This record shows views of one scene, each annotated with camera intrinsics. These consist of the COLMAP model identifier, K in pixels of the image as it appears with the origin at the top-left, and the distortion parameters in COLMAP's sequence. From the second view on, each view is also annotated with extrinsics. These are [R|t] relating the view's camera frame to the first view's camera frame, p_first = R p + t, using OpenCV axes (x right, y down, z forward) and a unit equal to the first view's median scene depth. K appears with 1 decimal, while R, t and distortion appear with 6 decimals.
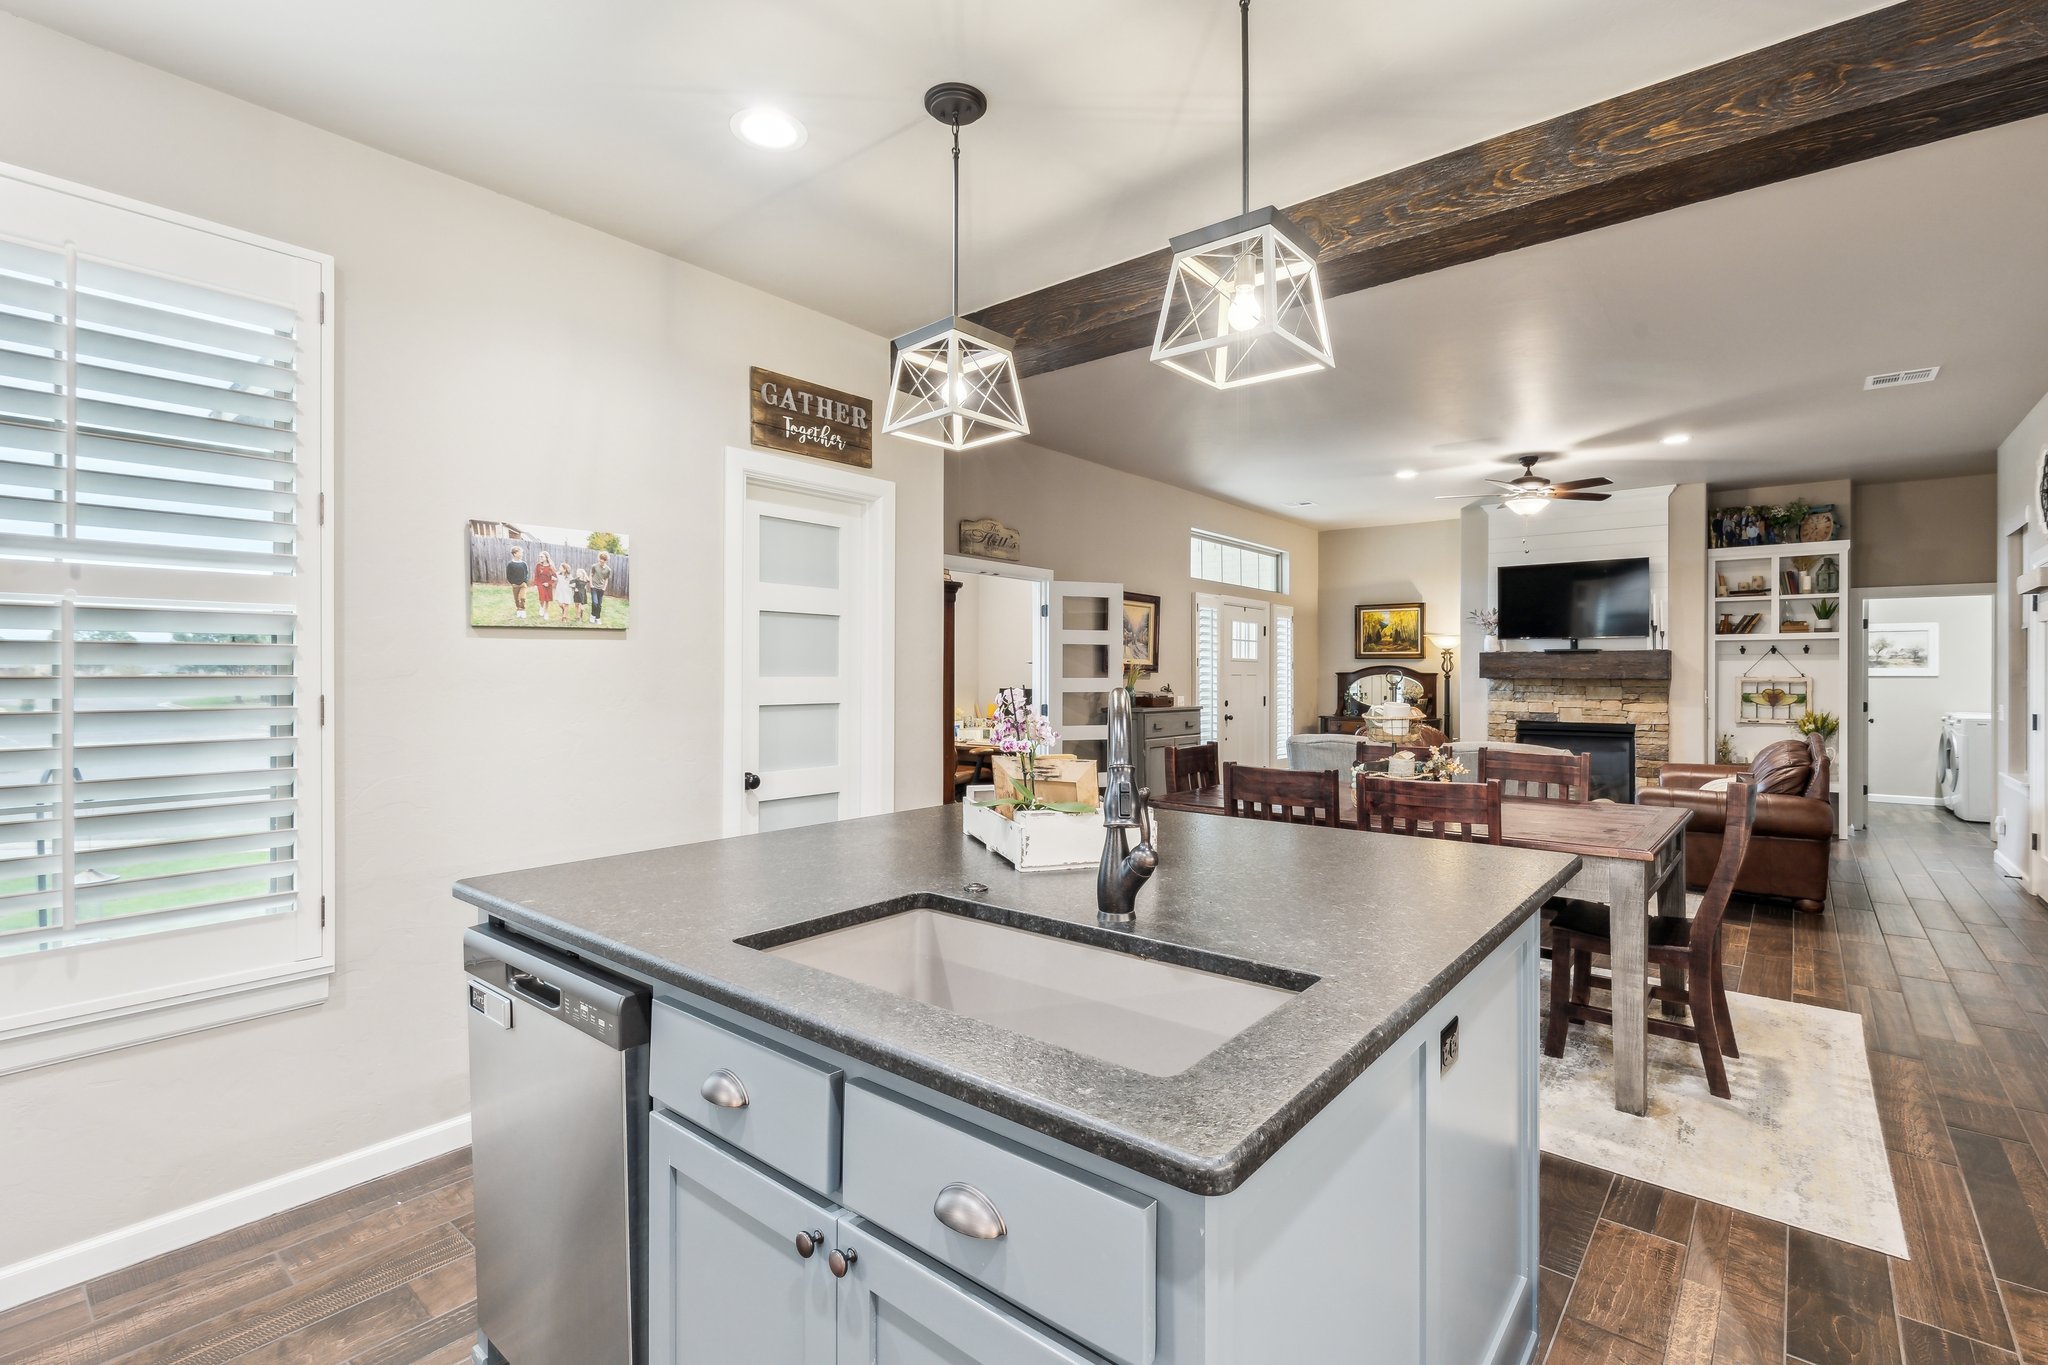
lens RADIAL K [[924.5, 0, 1041.6], [0, 924.5, 665.9], [0, 0, 1]] dist [-0.000258, 0.001359]
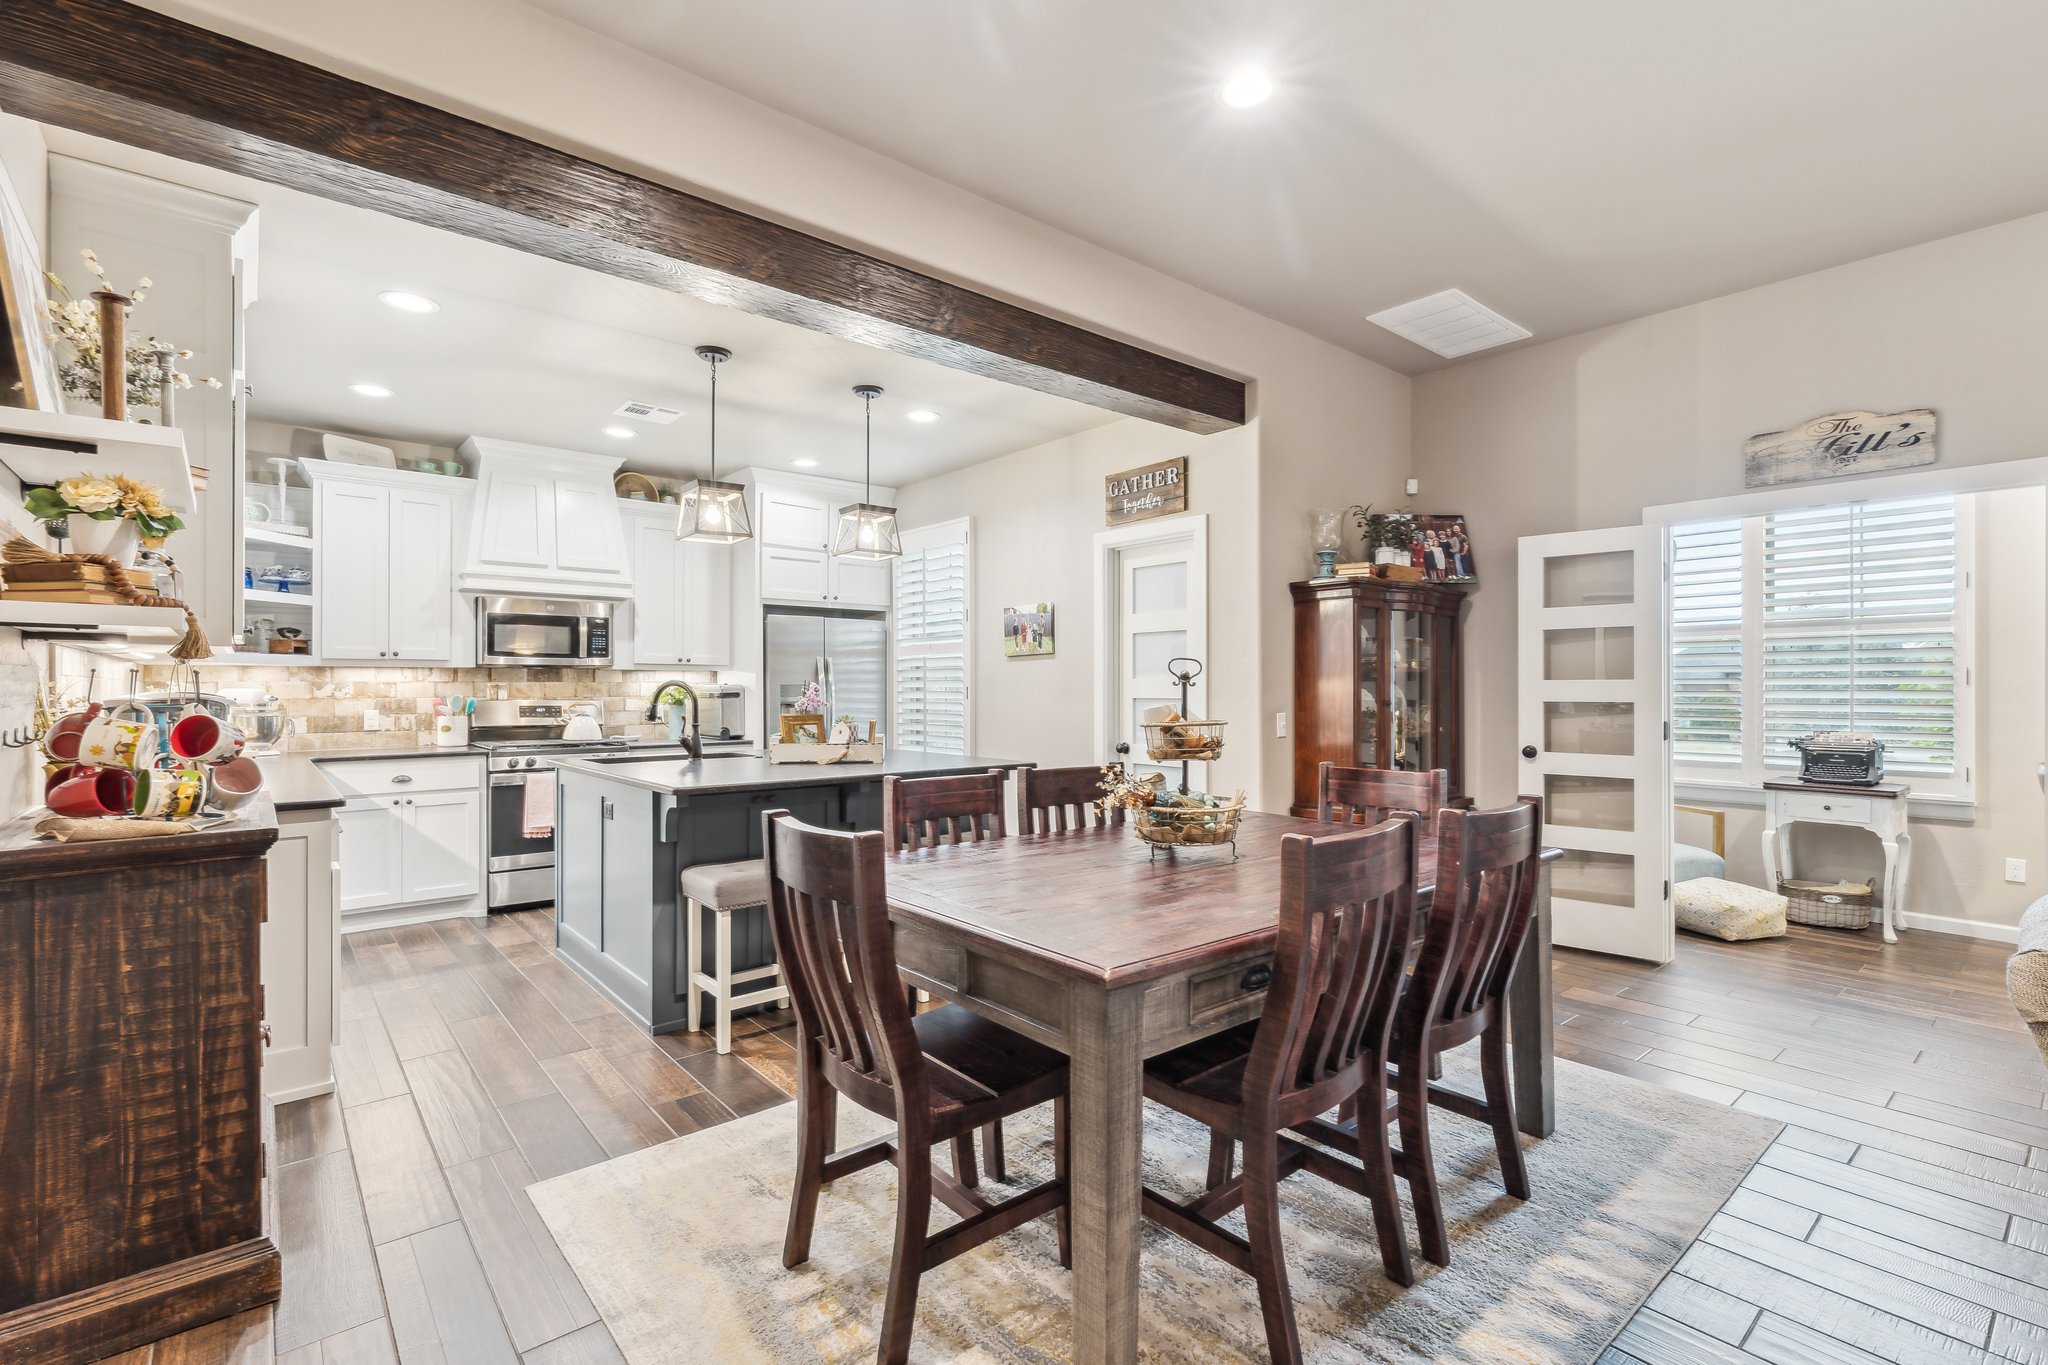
lens RADIAL K [[924.5, 0, 1028.4], [0, 924.5, 677.3], [0, 0, 1]] dist [-0.000258, 0.001359]
pose [[-0.175111, -0.011914, -0.984477, 1.404999], [0.011482, 0.999834, -0.014143, 0.035114], [0.984482, -0.013780, -0.174946, 1.308413]]
